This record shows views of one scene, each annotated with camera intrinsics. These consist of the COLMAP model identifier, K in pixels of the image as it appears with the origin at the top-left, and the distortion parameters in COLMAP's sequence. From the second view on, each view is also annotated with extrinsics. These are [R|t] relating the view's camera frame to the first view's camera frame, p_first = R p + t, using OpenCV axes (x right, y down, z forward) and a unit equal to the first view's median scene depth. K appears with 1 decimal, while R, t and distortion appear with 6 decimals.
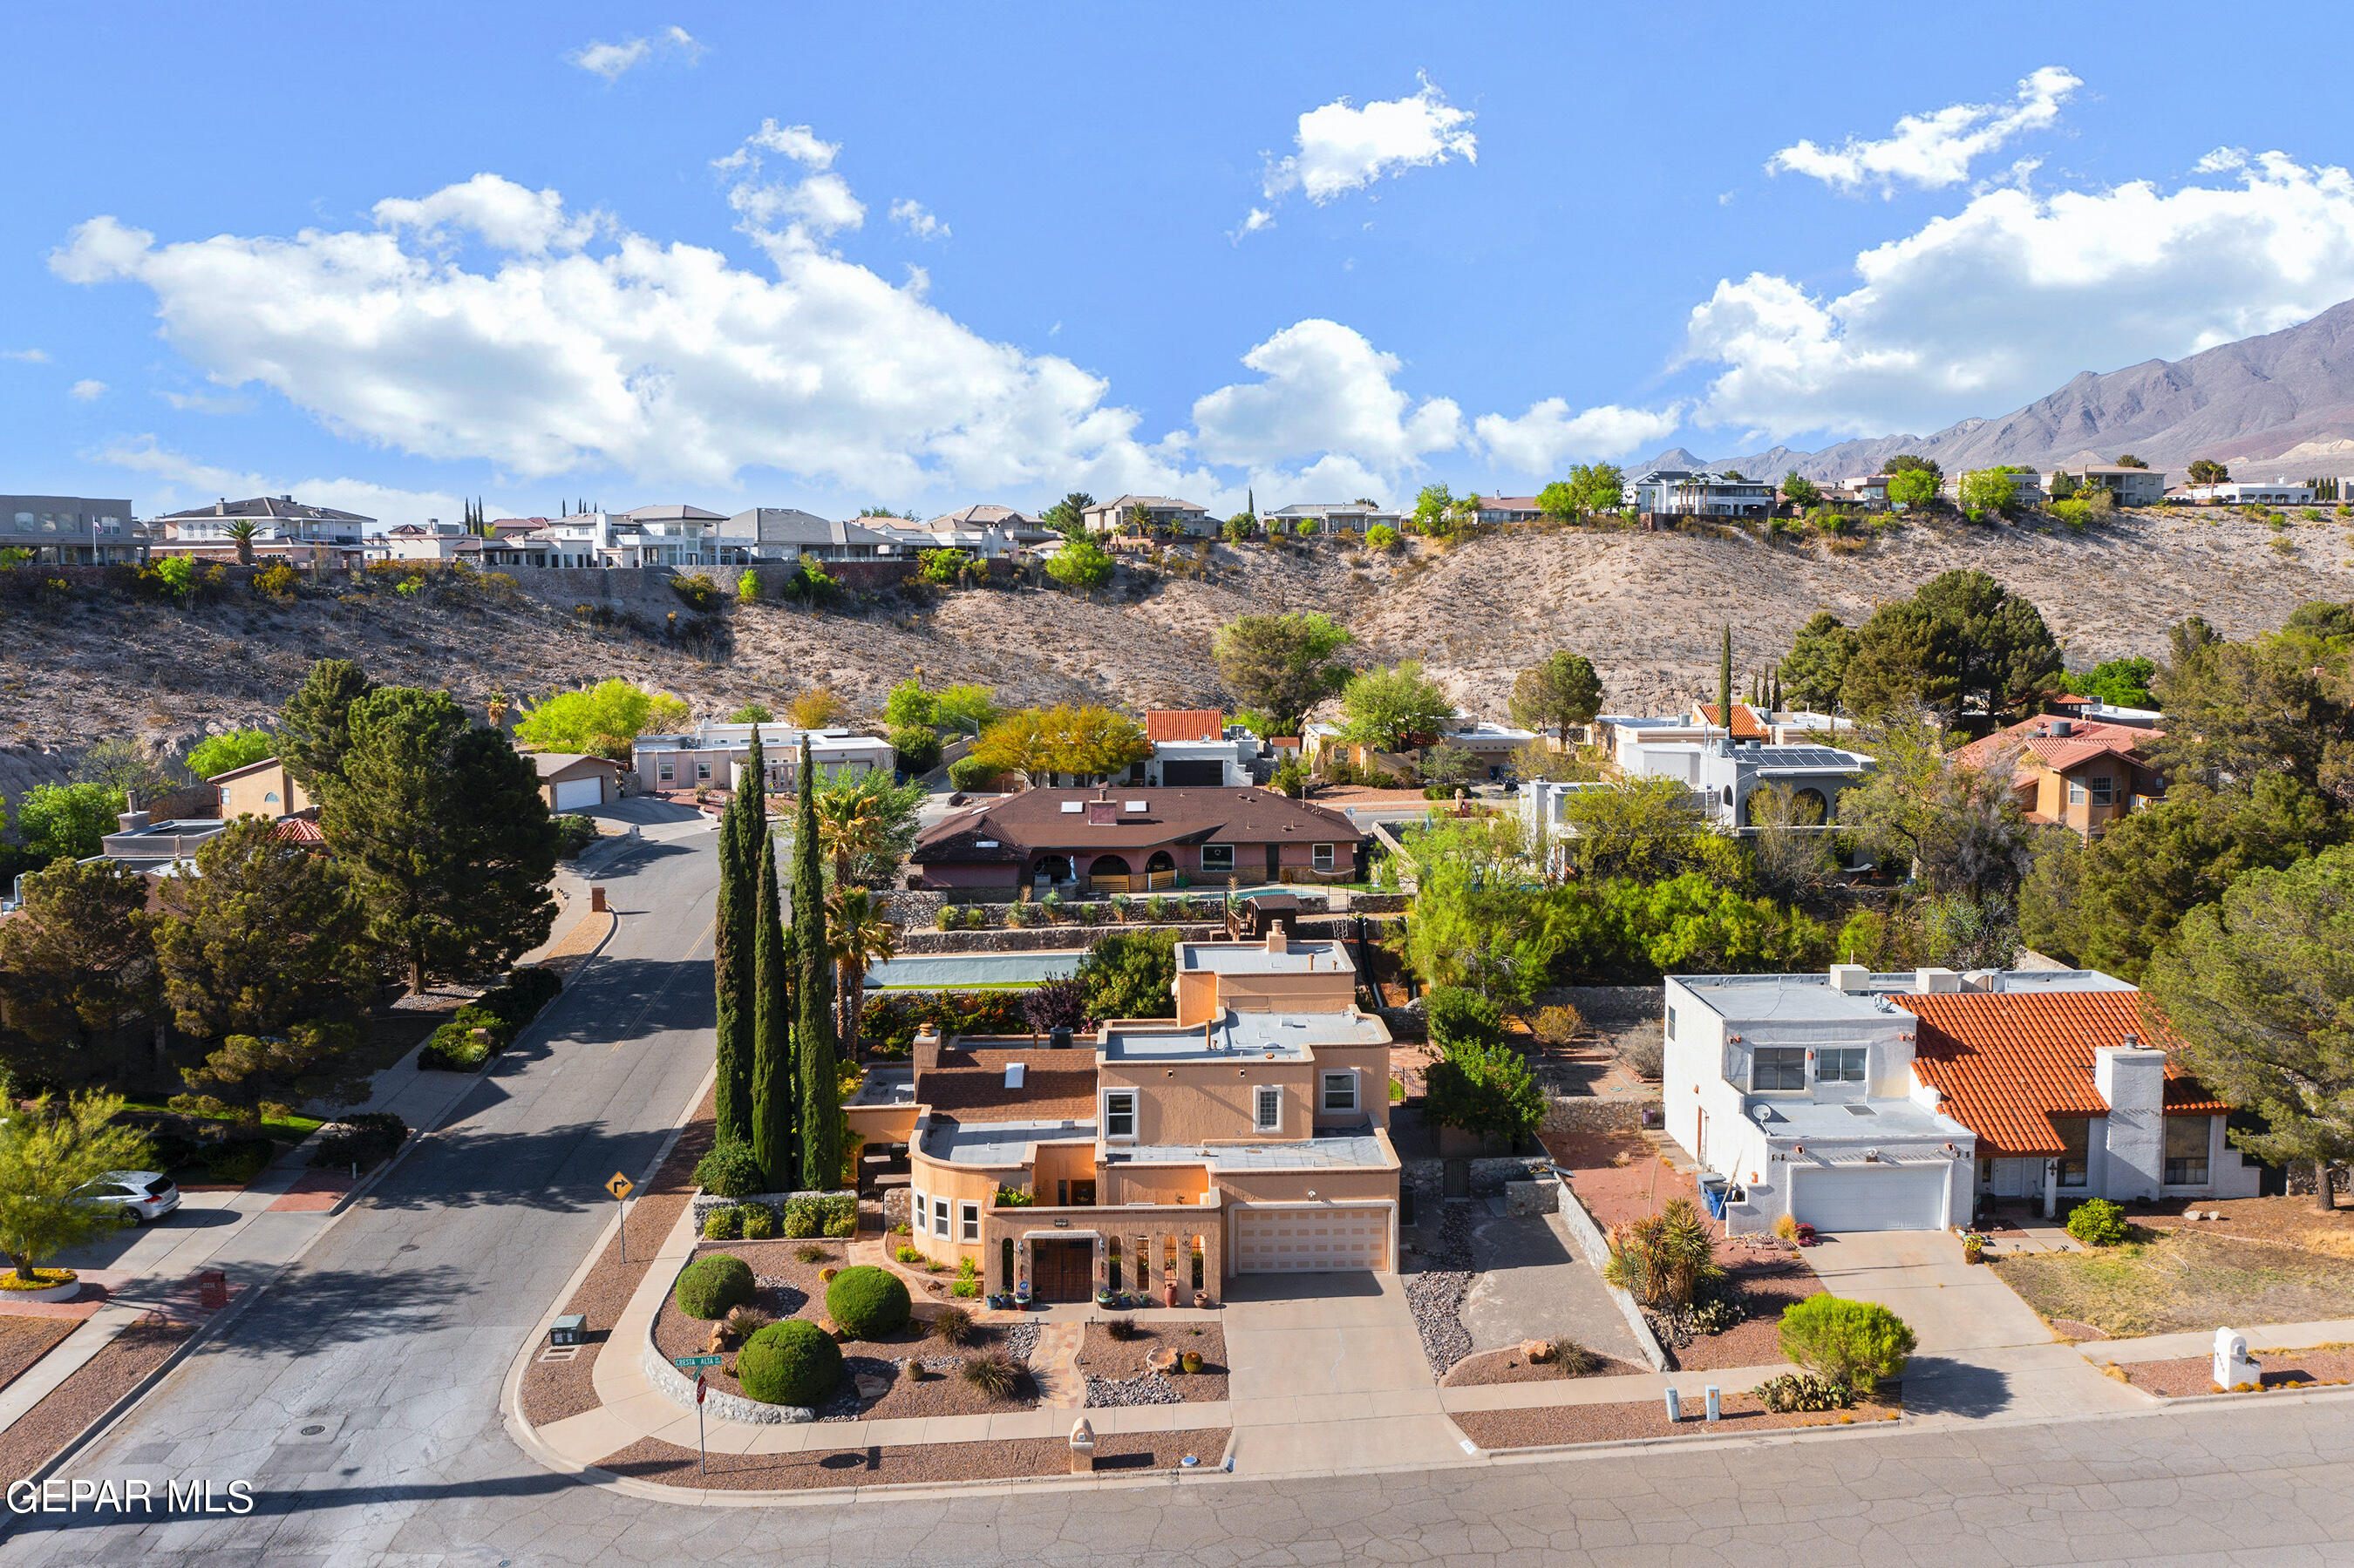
lens RADIAL K [[1855.6, 0, 1190.1], [0, 1855.6, 787.7], [0, 0, 1]] dist [-0.008419, -0.002369]
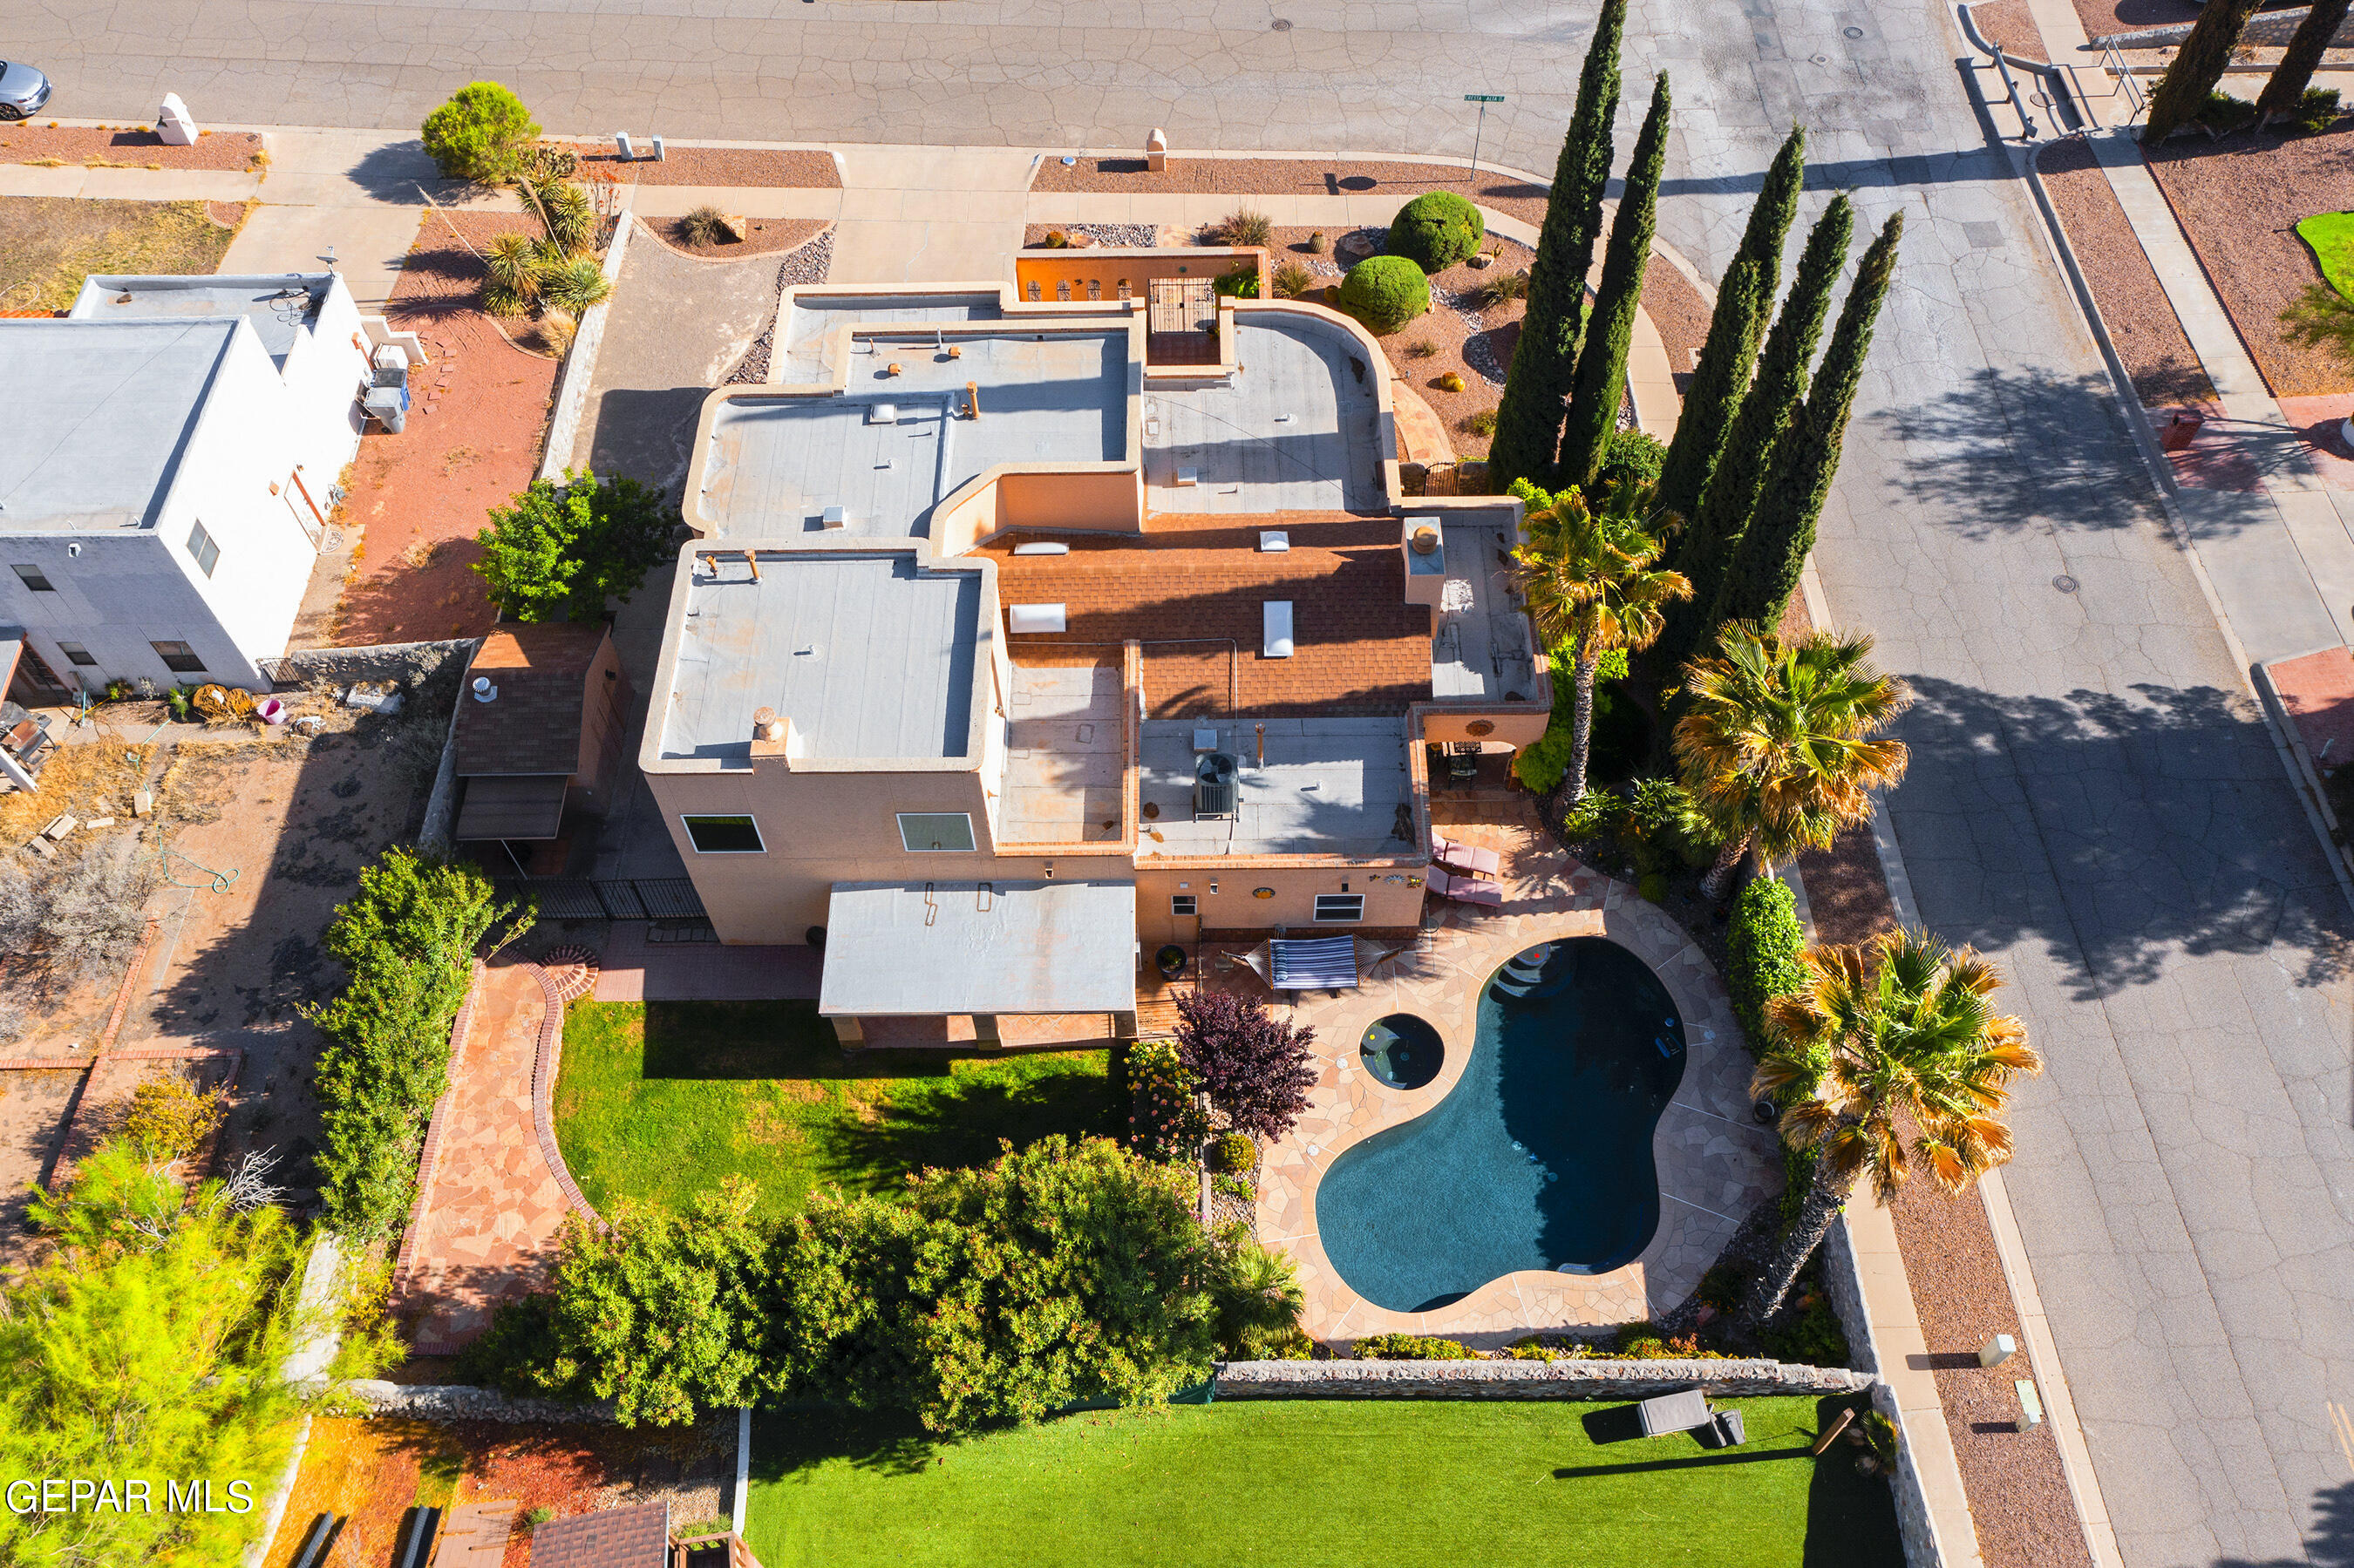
lens RADIAL K [[1842.8, 0, 1174.1], [0, 1842.8, 774.9], [0, 0, 1]] dist [-0.006176, -0.005855]
pose [[-0.999284, -0.010022, 0.036477, -0.090442], [0.027812, 0.459007, 0.887997, -0.404422], [-0.025643, 0.888376, -0.458399, 1.469970]]
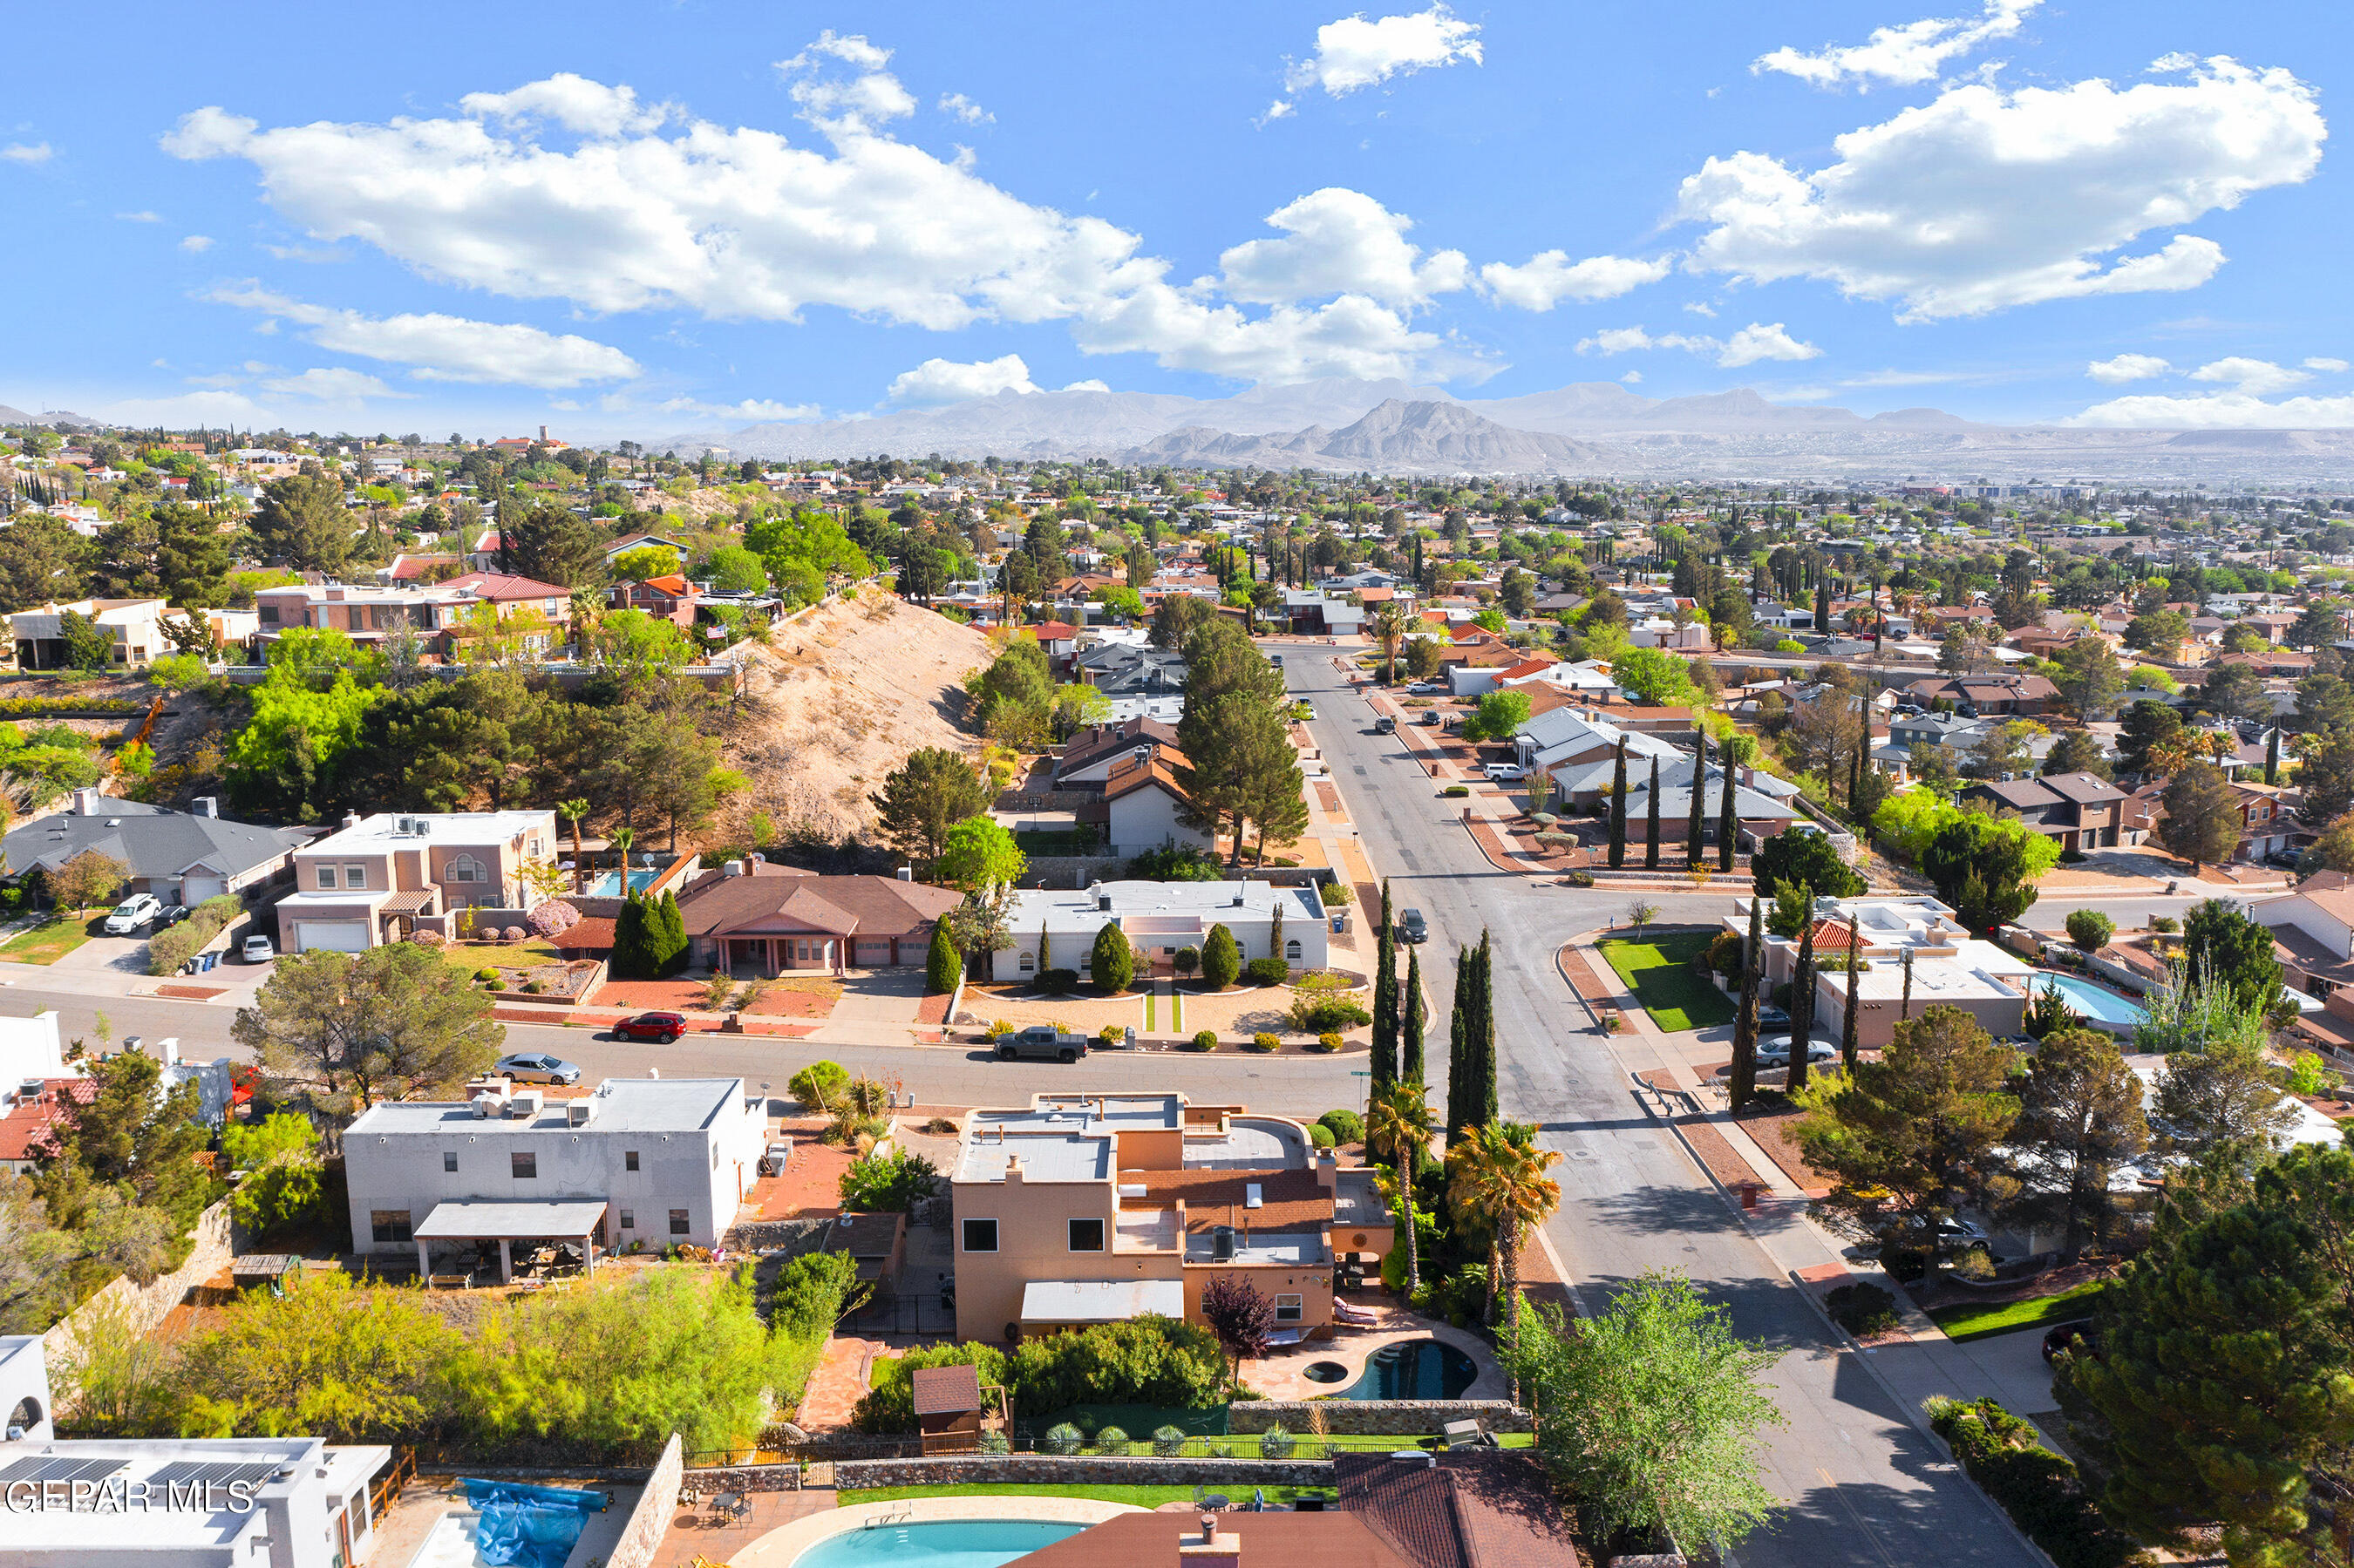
lens RADIAL K [[1842.8, 0, 1174.1], [0, 1842.8, 774.9], [0, 0, 1]] dist [-0.006176, -0.005855]
pose [[-0.999374, 0.005670, 0.034910, -0.093912], [0.015567, 0.956827, 0.290241, -0.506745], [-0.031758, 0.290603, -0.956317, 2.290031]]
